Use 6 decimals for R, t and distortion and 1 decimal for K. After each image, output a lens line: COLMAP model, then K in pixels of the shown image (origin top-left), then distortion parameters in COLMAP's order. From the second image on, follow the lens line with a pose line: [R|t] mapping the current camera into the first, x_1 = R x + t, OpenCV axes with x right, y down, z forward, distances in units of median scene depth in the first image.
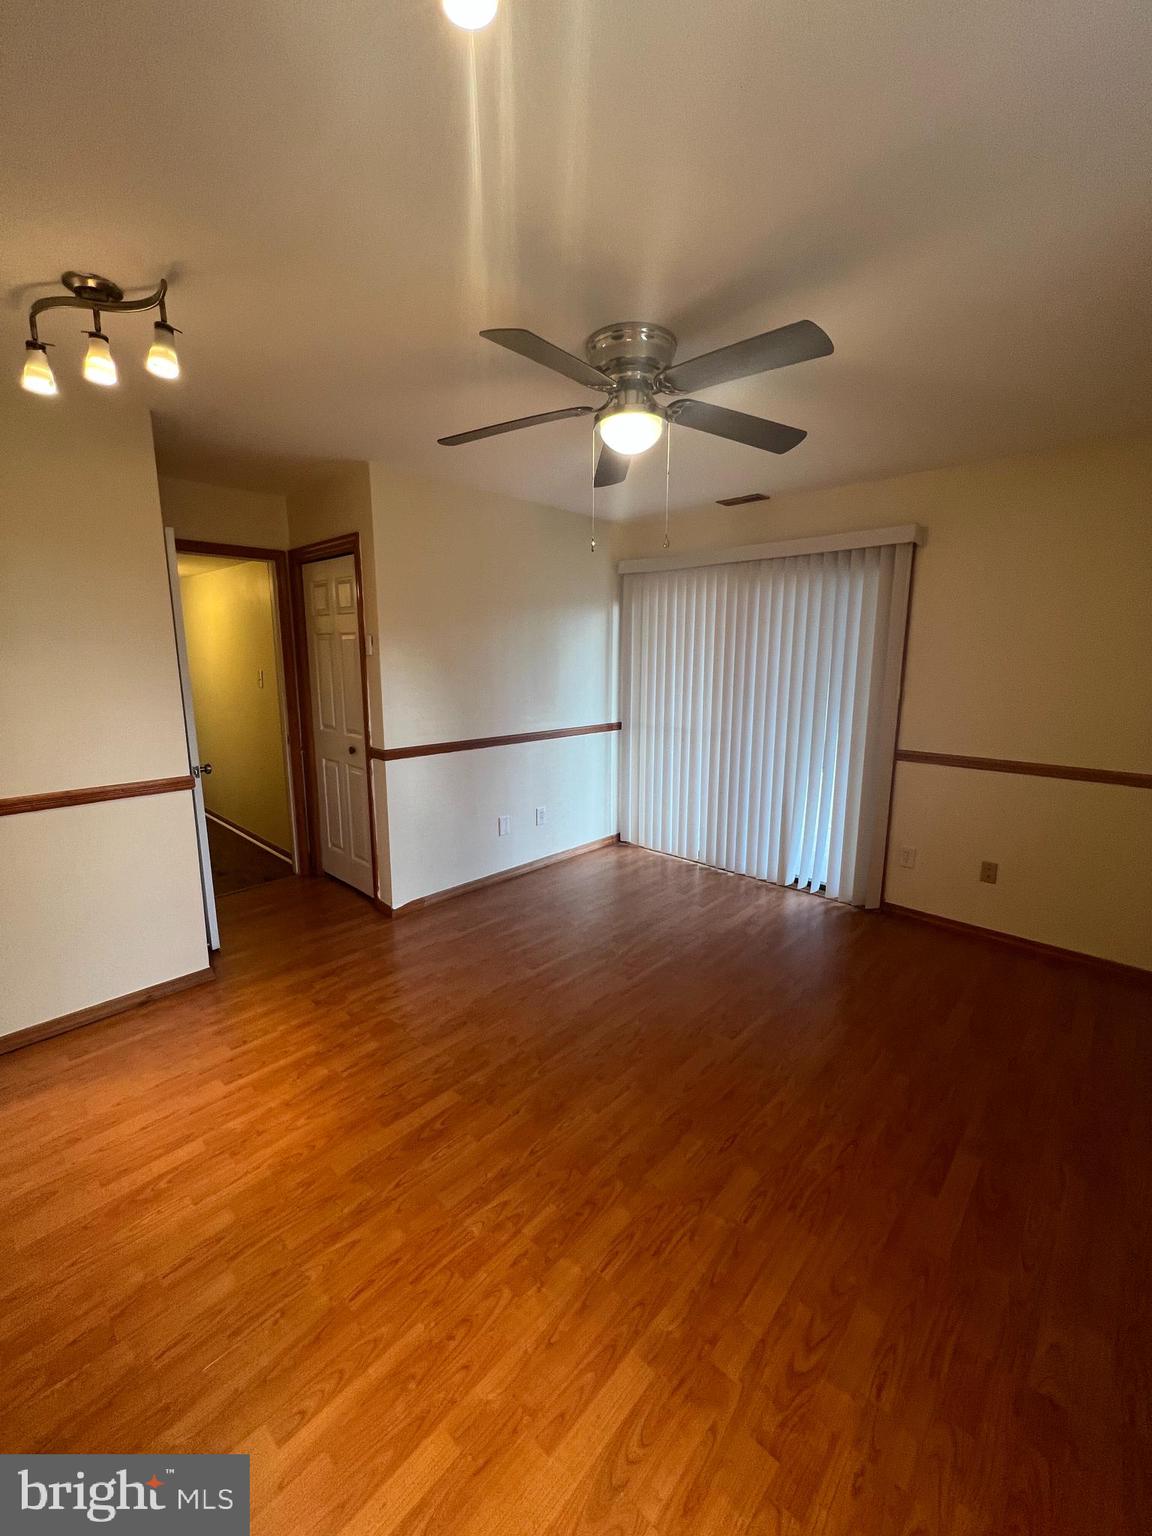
lens RADIAL K [[616.3, 0, 578.4], [0, 616.3, 765.3], [0, 0, 1]] dist [-0.004442, 0.000752]
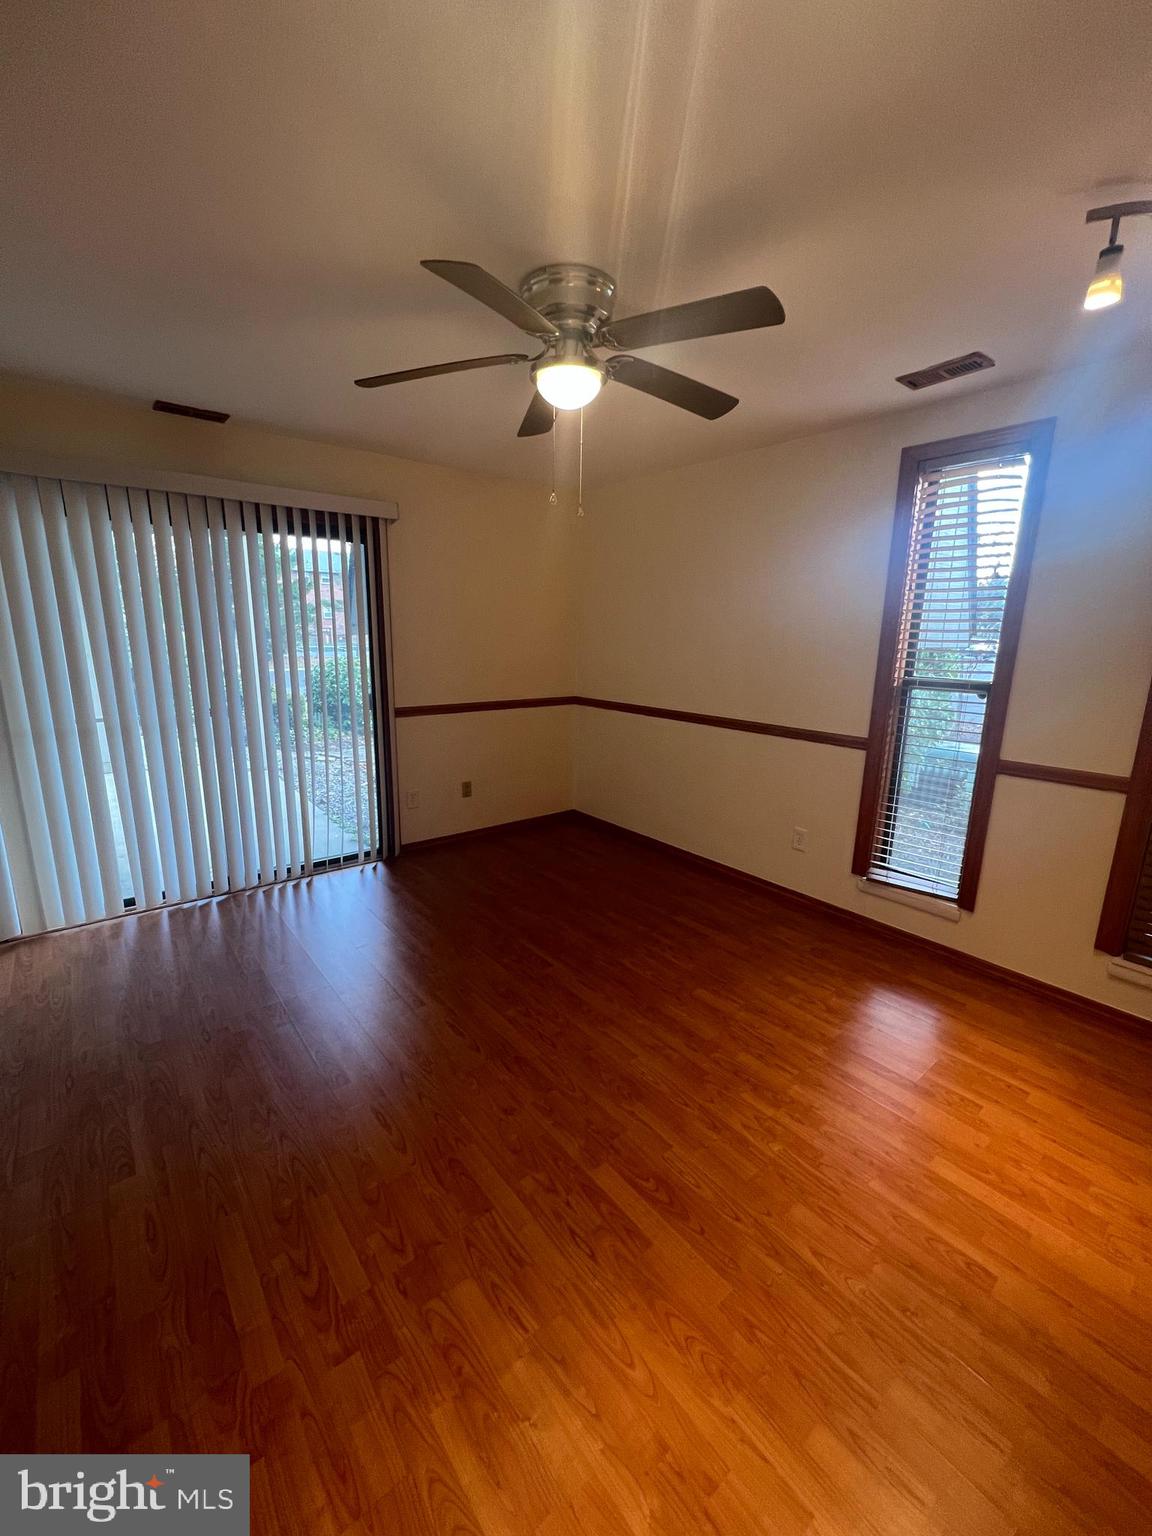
lens RADIAL K [[618.1, 0, 579.7], [0, 618.1, 761.3], [0, 0, 1]] dist [-0.000131, -0.000184]
pose [[0.136888, -0.210311, 0.968003, -1.012217], [0.161217, 0.968904, 0.187709, -0.164161], [-0.977380, 0.130363, 0.166537, 0.943870]]
